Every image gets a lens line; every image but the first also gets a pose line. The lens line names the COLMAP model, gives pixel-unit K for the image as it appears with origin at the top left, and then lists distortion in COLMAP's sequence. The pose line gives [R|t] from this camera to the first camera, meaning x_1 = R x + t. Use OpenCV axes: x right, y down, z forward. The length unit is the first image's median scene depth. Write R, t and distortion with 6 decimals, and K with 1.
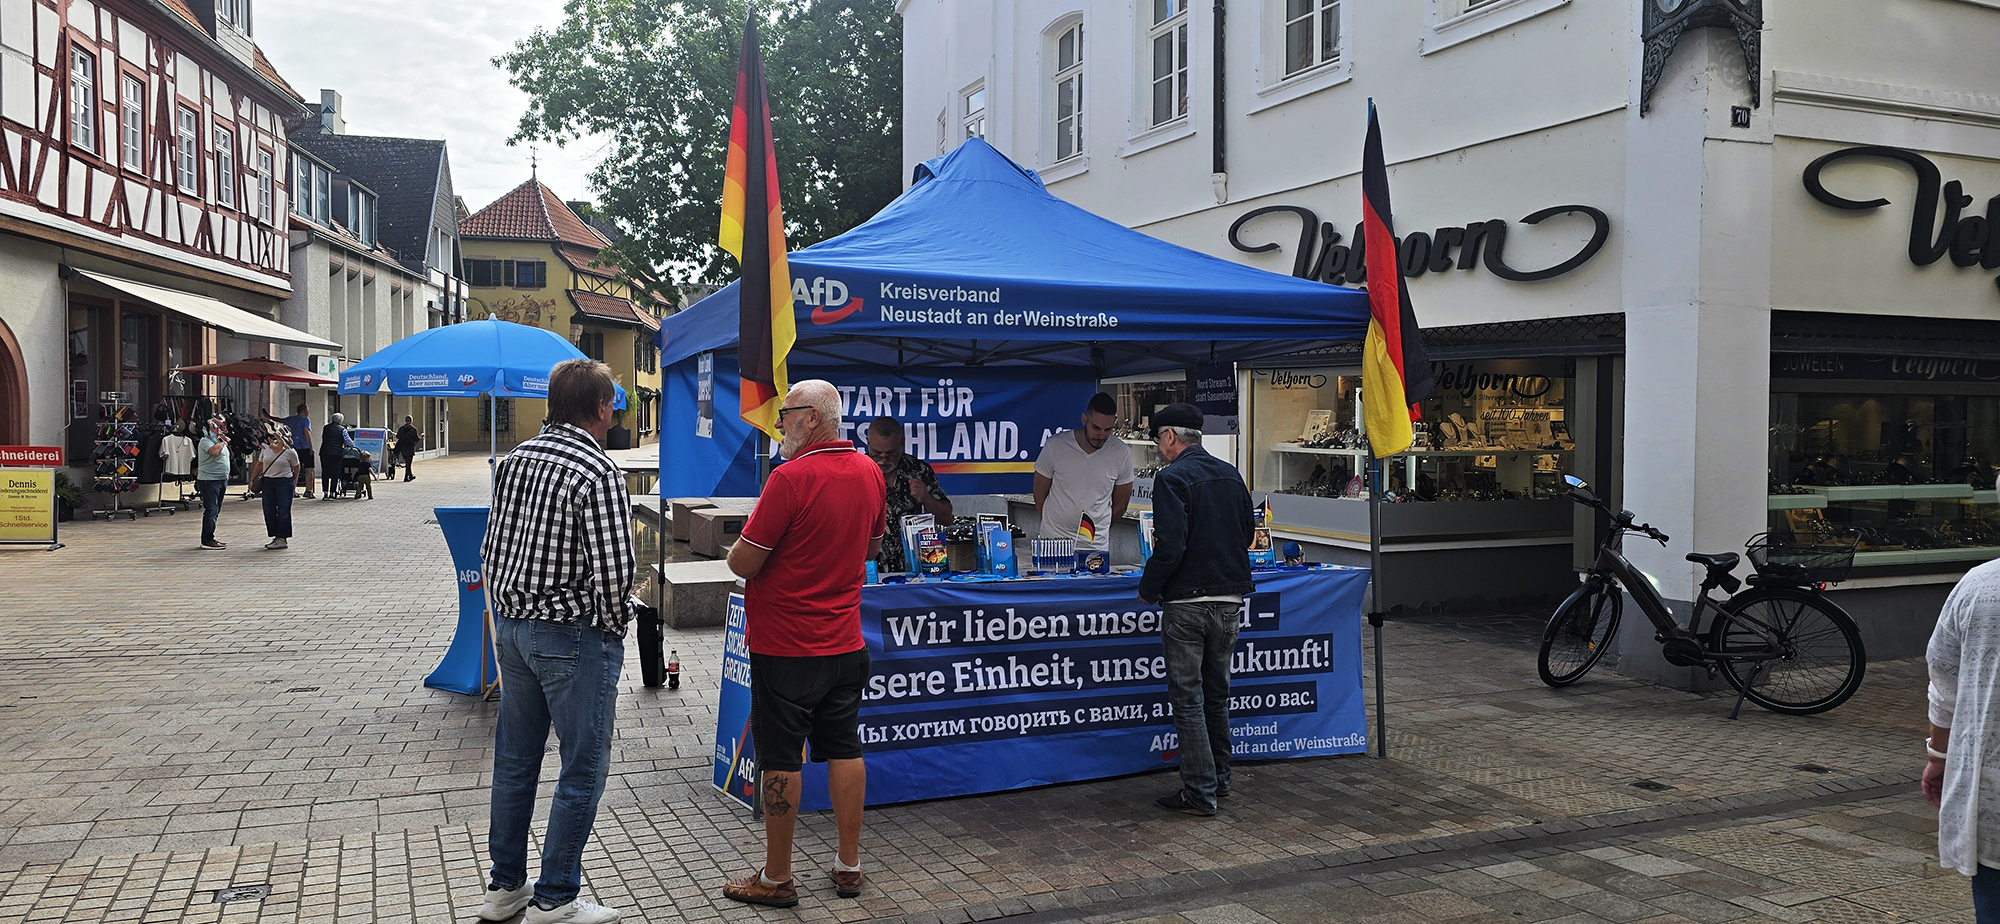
lens RADIAL K [[1342.7, 0, 990.5], [0, 1342.7, 431.0], [0, 0, 1]] dist [0.088704, -0.090116]
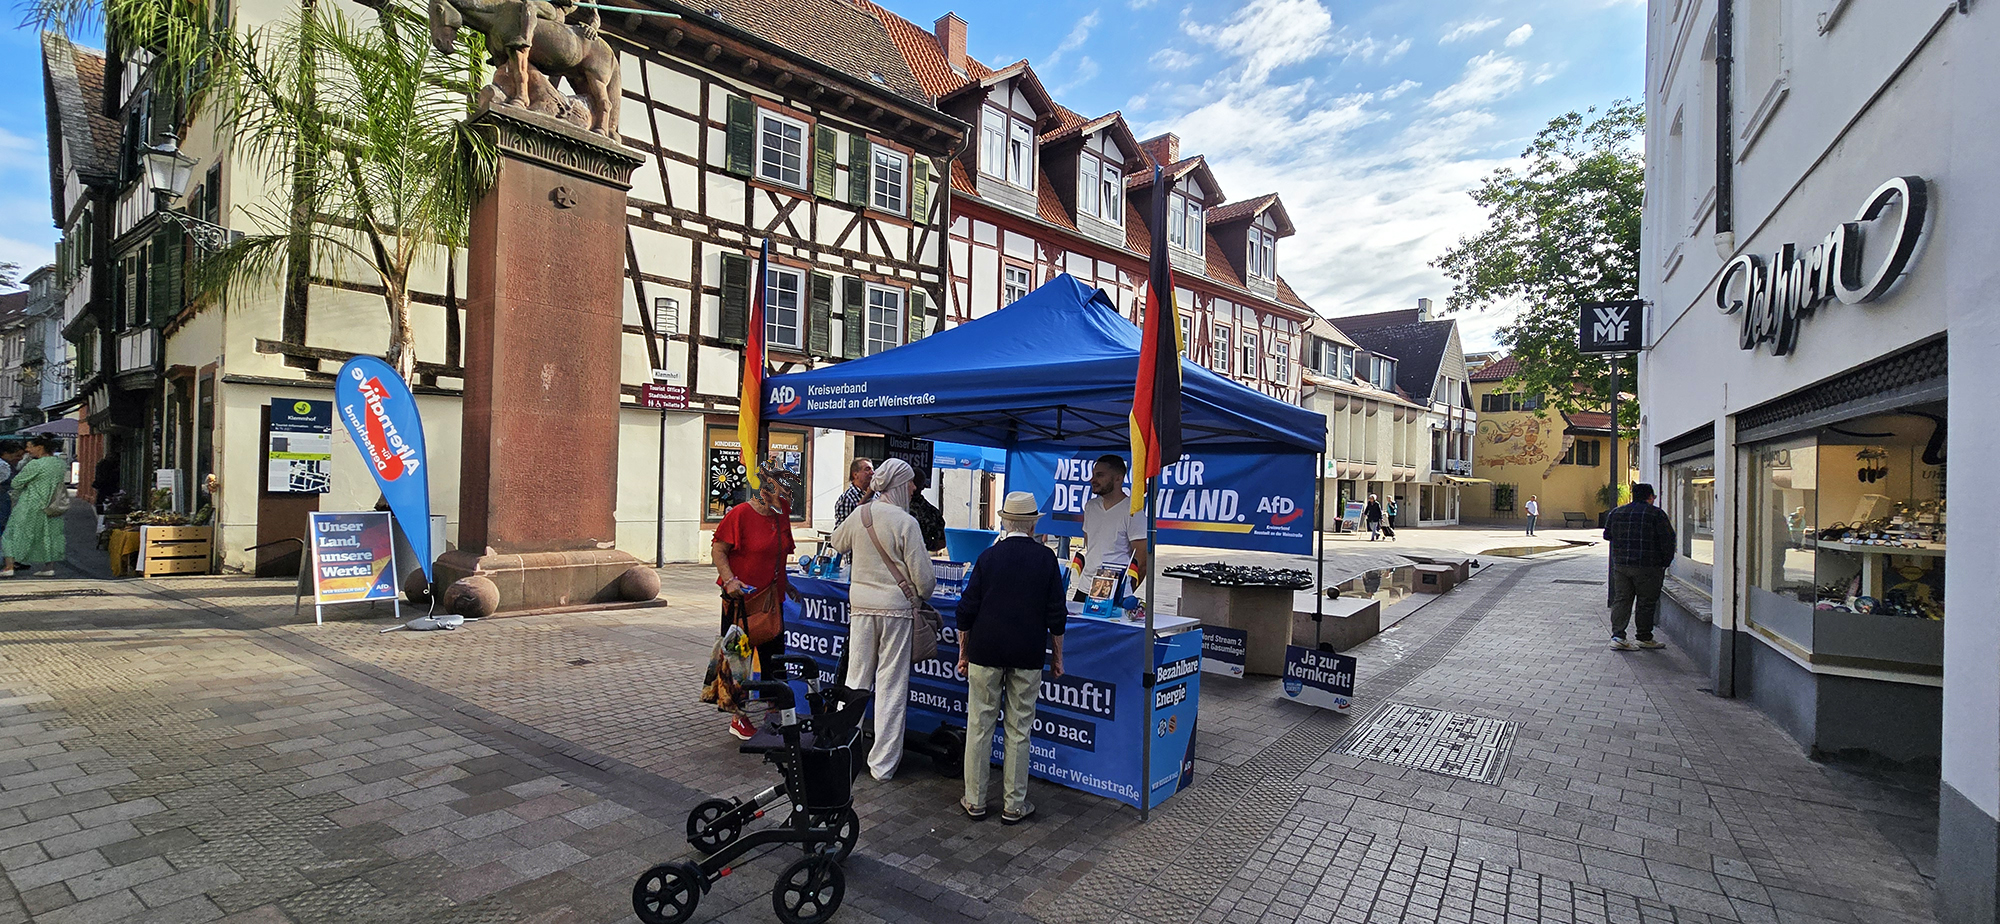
lens RADIAL K [[822.9, 0, 1004.8], [0, 822.9, 469.9], [0, 0, 1]] dist [-0.001119, 0.000032]
pose [[0.530460, -0.002044, -0.847707, 0.461326], [-0.038952, 0.998882, -0.026783, 0.003390], [0.846814, 0.047228, 0.529787, 0.363383]]
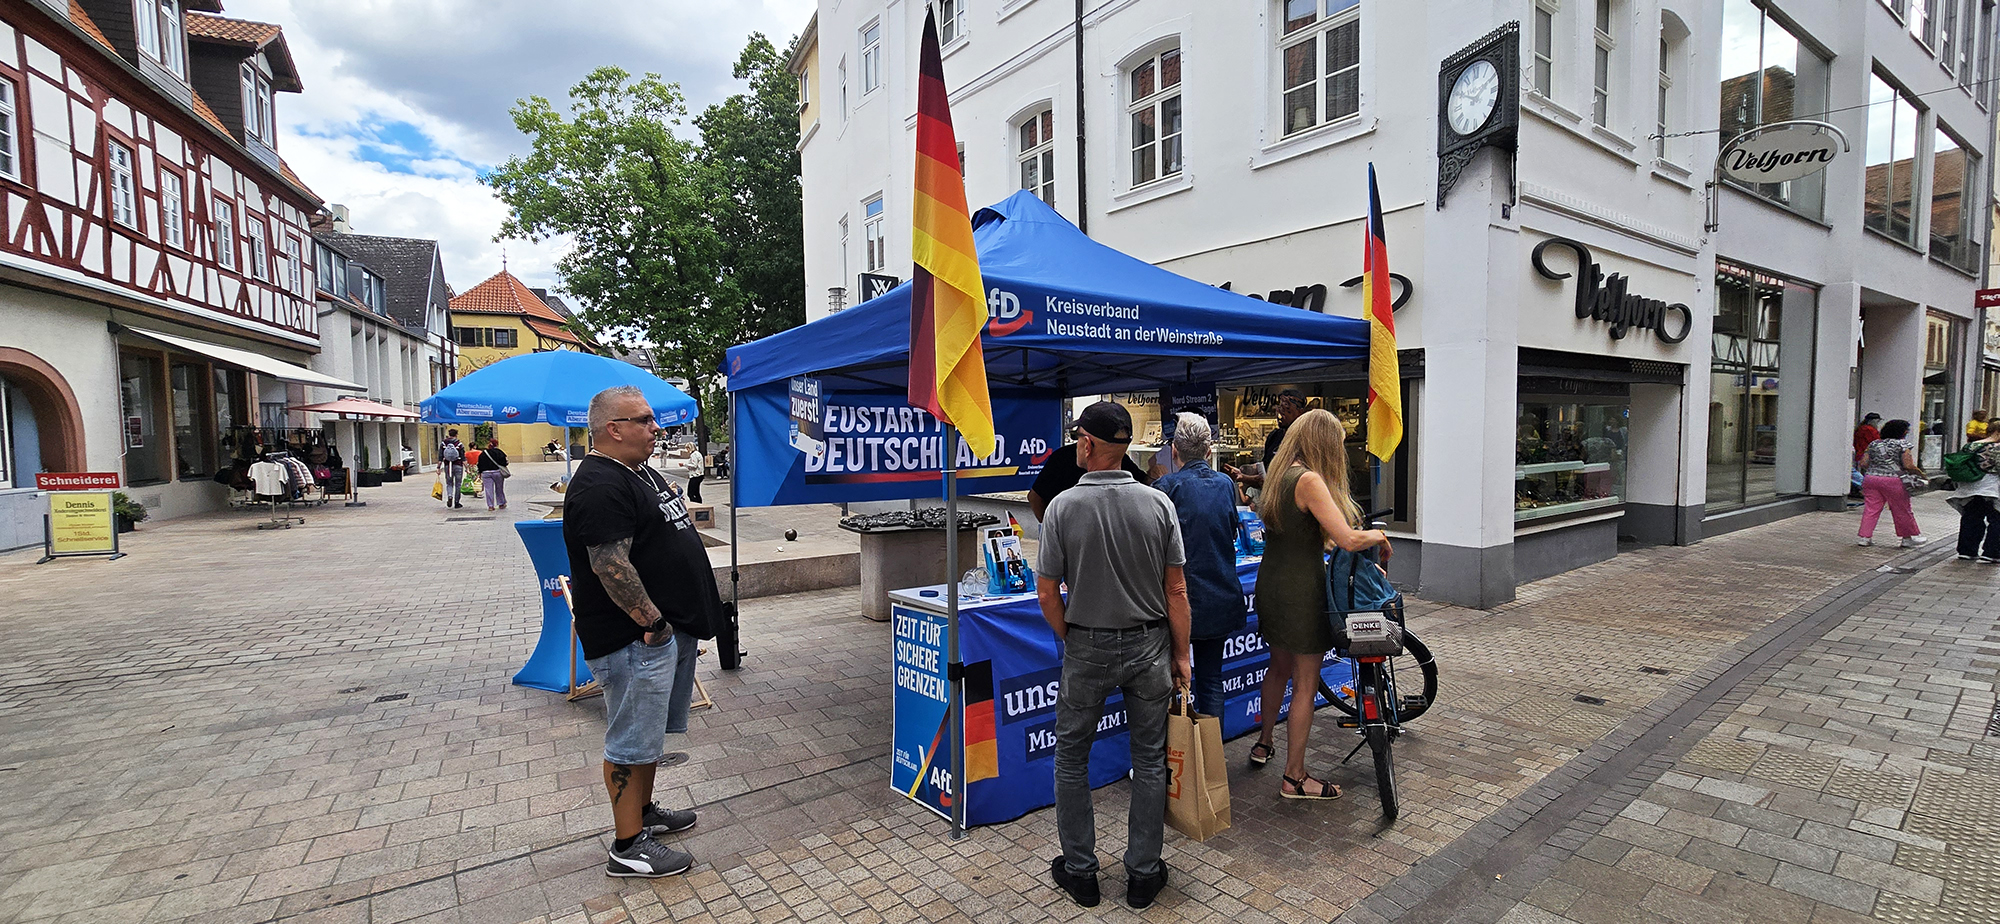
lens RADIAL K [[818.2, 0, 1000.9], [0, 818.2, 471.2], [0, 0, 1]] dist [-0.003267, -0.000263]
pose [[0.974305, -0.030715, 0.223131, -0.135911], [0.022016, 0.998901, 0.041369, -0.002847], [-0.224156, -0.035394, 0.973910, 0.215101]]
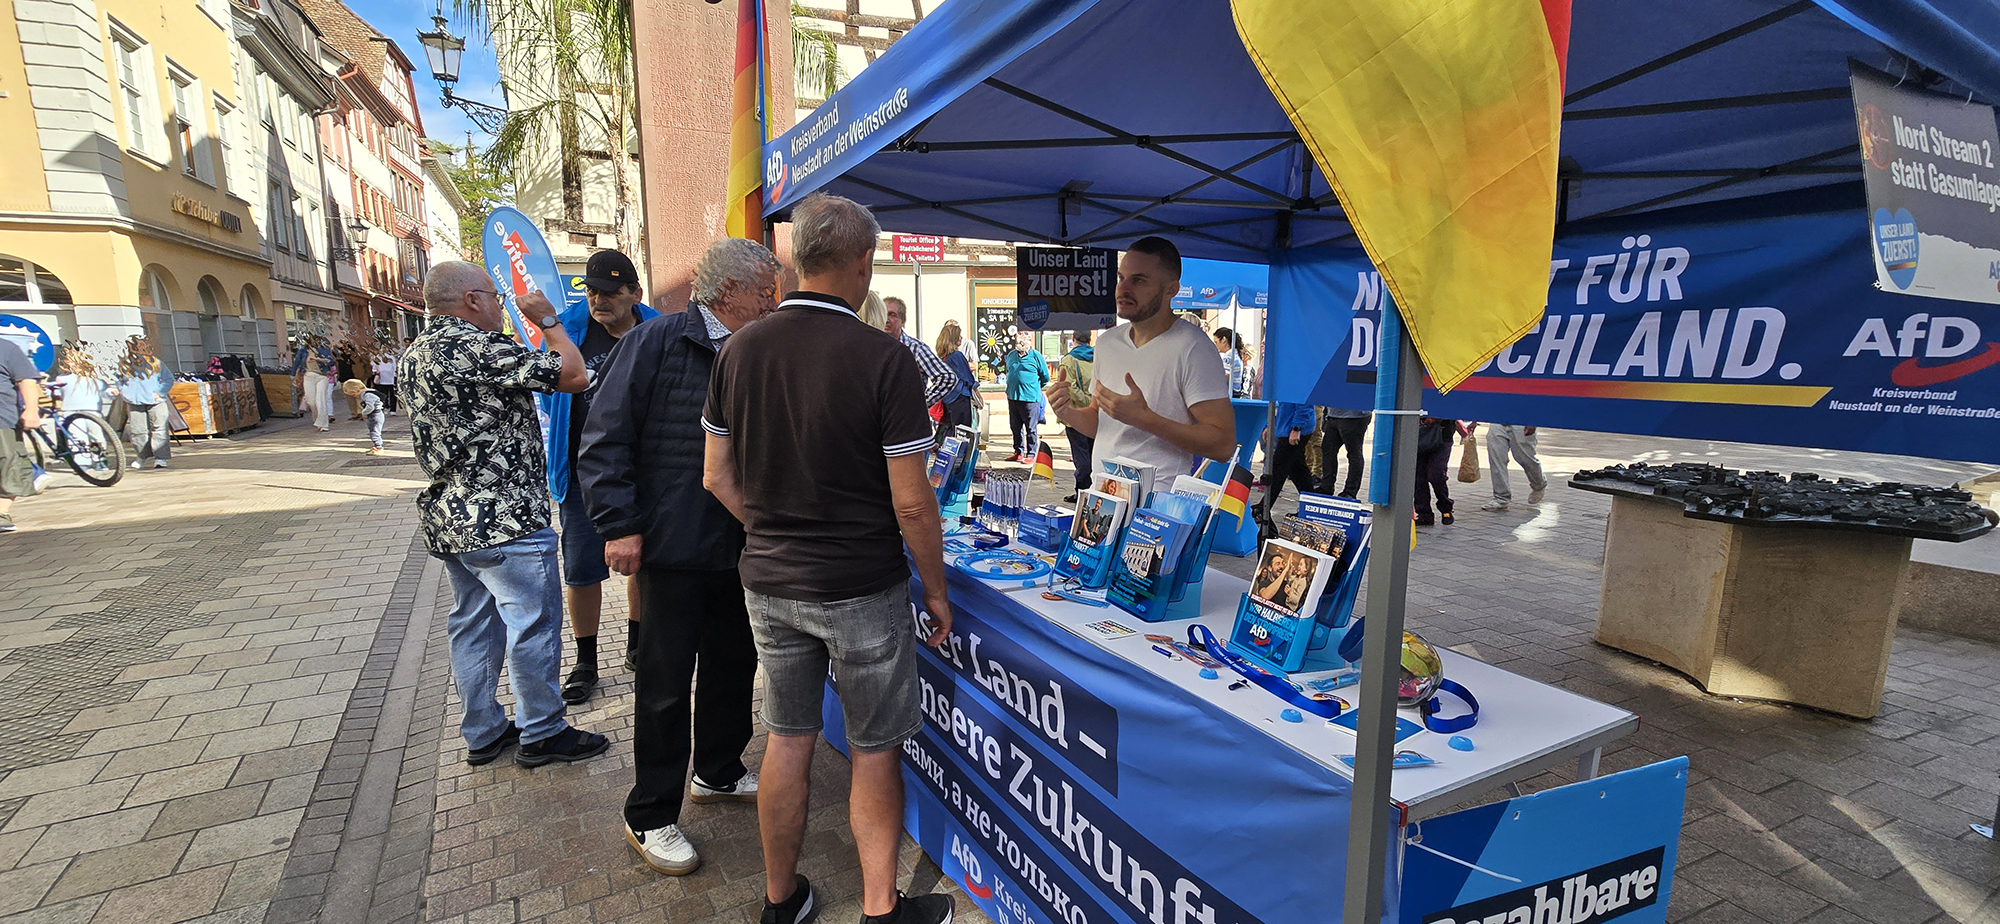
lens RADIAL K [[818.2, 0, 1000.9], [0, 818.2, 471.2], [0, 0, 1]] dist [-0.003267, -0.000263]
pose [[0.110917, 0.145600, -0.983106, 0.257071], [-0.010479, 0.989326, 0.145339, 0.012452], [0.993774, -0.005818, 0.111259, 0.570384]]
